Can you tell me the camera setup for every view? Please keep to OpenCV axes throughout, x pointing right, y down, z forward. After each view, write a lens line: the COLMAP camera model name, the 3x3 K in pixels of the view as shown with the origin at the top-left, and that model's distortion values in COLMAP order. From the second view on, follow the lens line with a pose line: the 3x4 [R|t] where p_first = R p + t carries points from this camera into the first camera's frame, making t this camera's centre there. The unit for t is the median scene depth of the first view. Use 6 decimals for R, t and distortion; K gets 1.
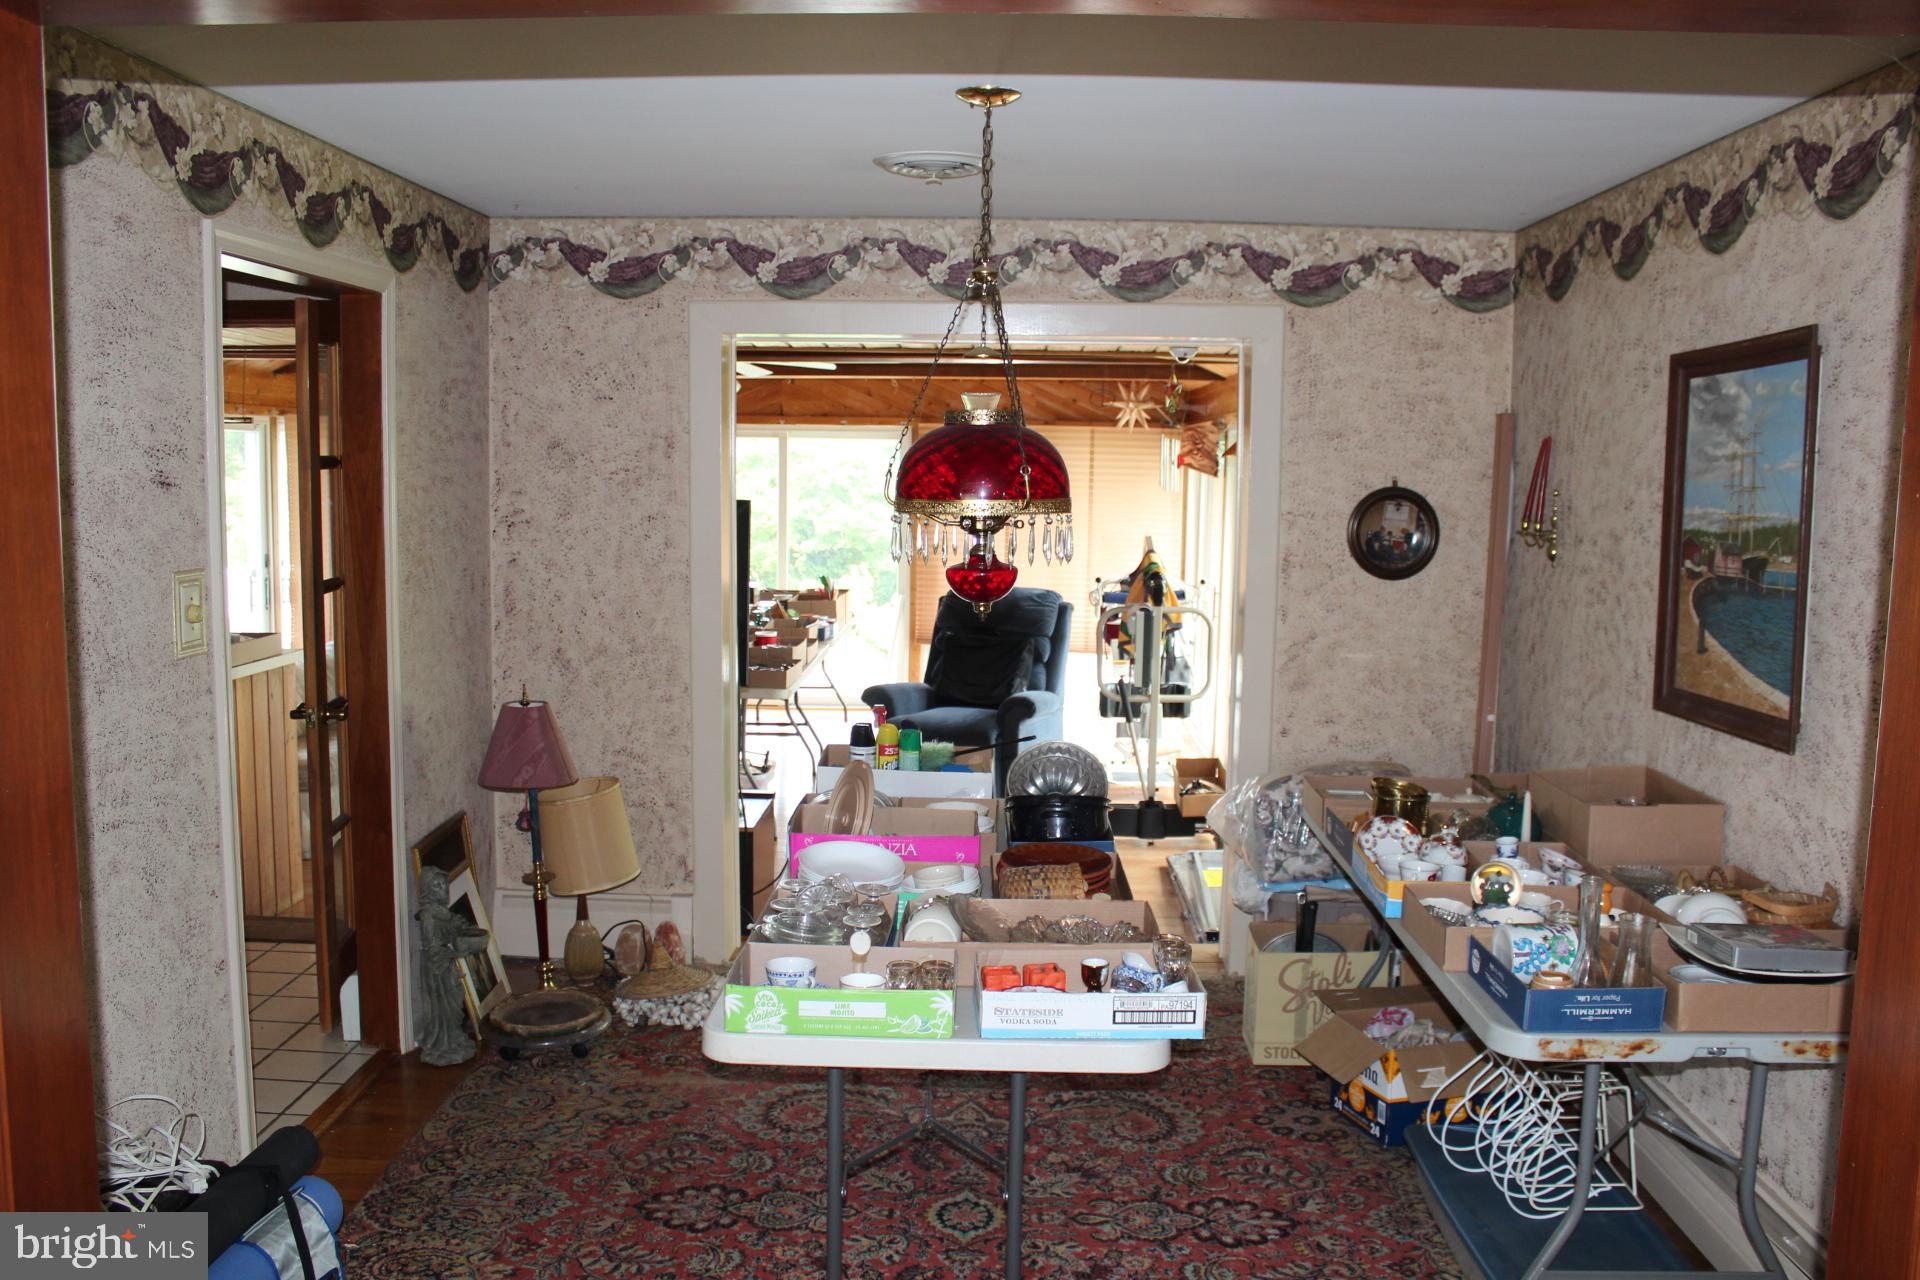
lens RADIAL K [[1585.8, 0, 963.5], [0, 1585.8, 656.1], [0, 0, 1]] dist [-0.170233, 0.151902]
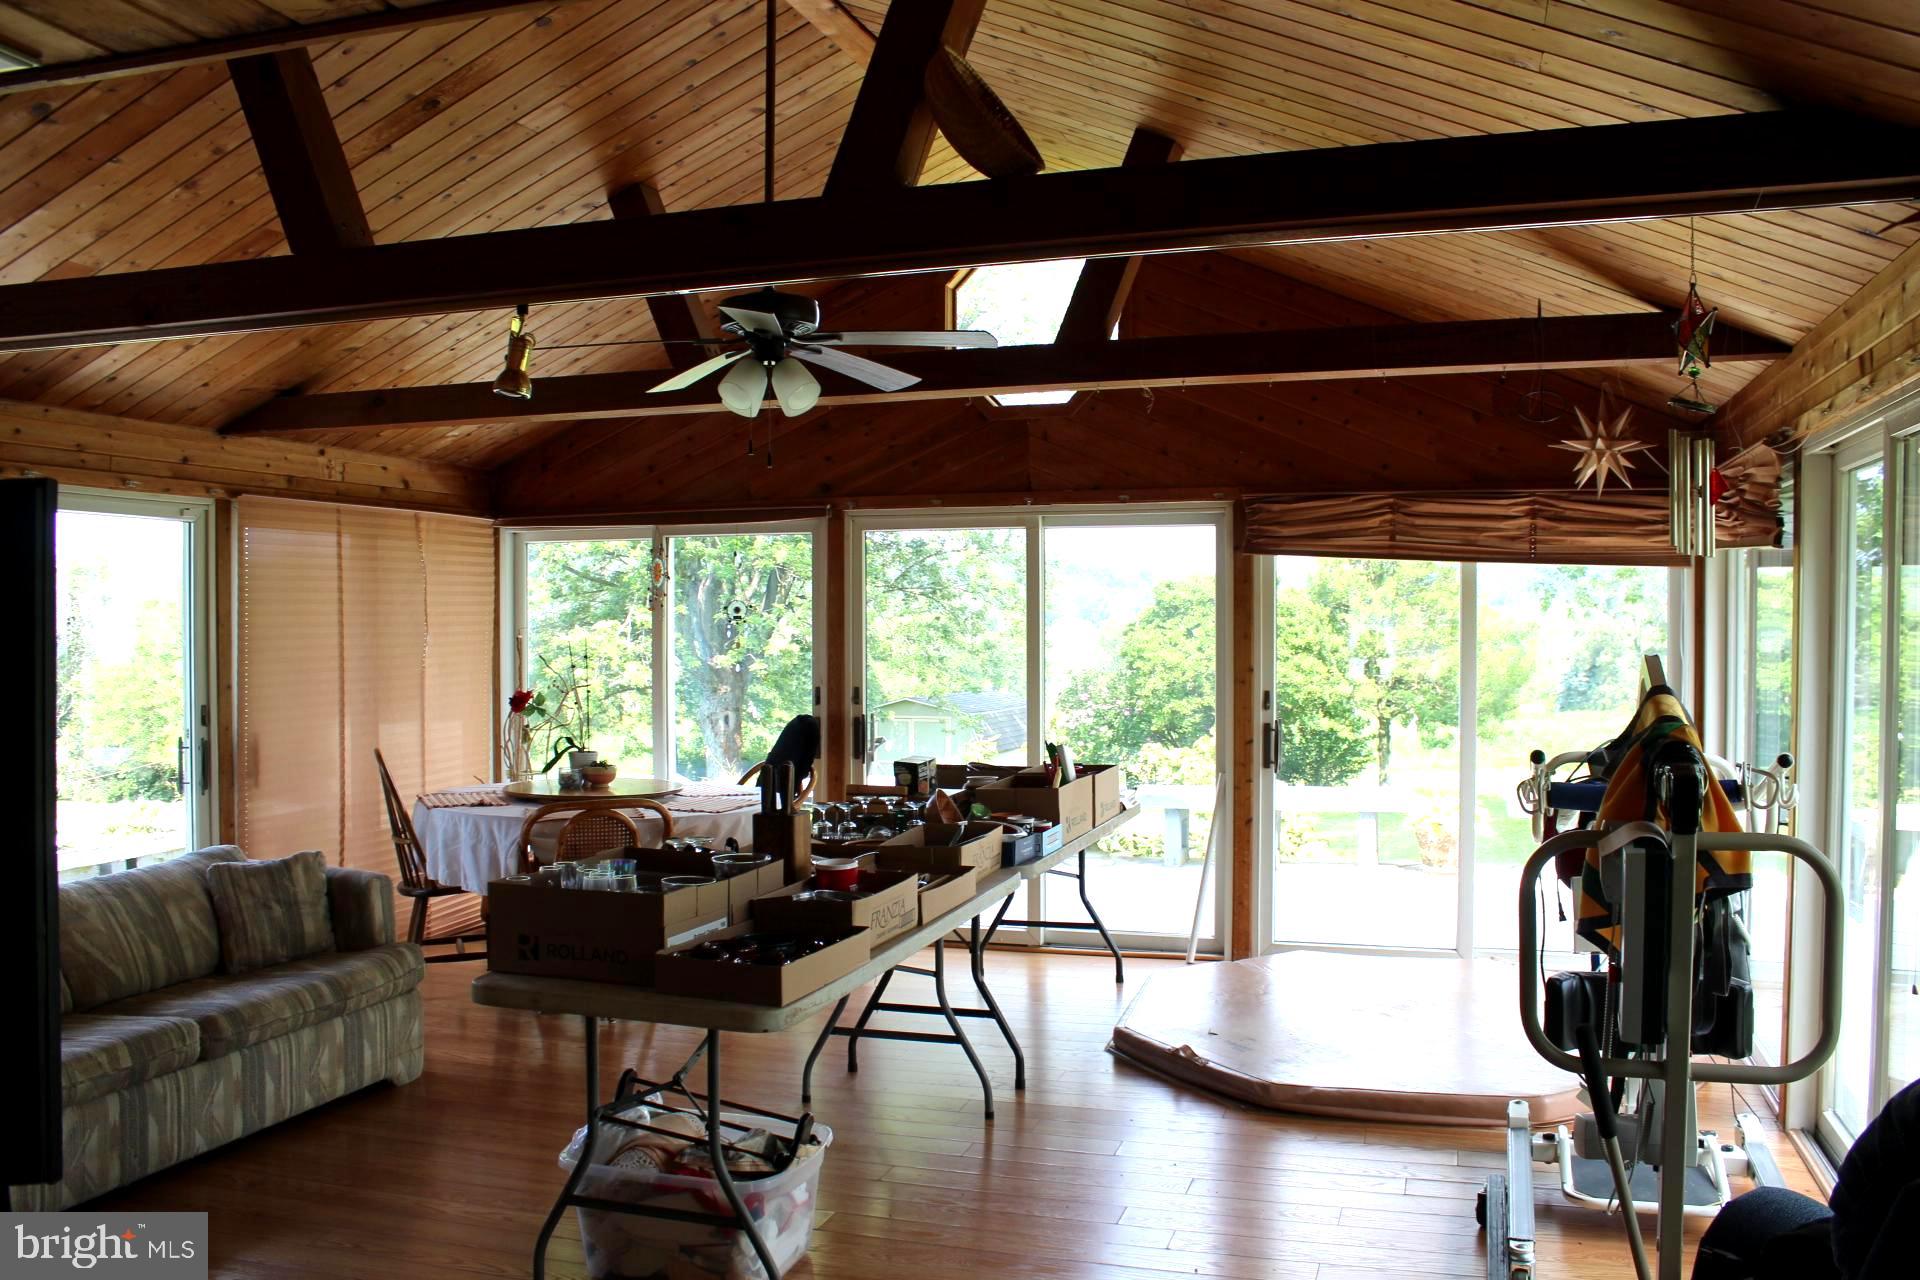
lens RADIAL K [[1585.8, 0, 963.5], [0, 1585.8, 656.1], [0, 0, 1]] dist [-0.170233, 0.151902]
pose [[0.959670, -0.012431, -0.280855, 0.047020], [-0.015009, 0.995332, -0.095341, -0.029093], [0.280729, 0.095711, 0.955003, 0.465741]]
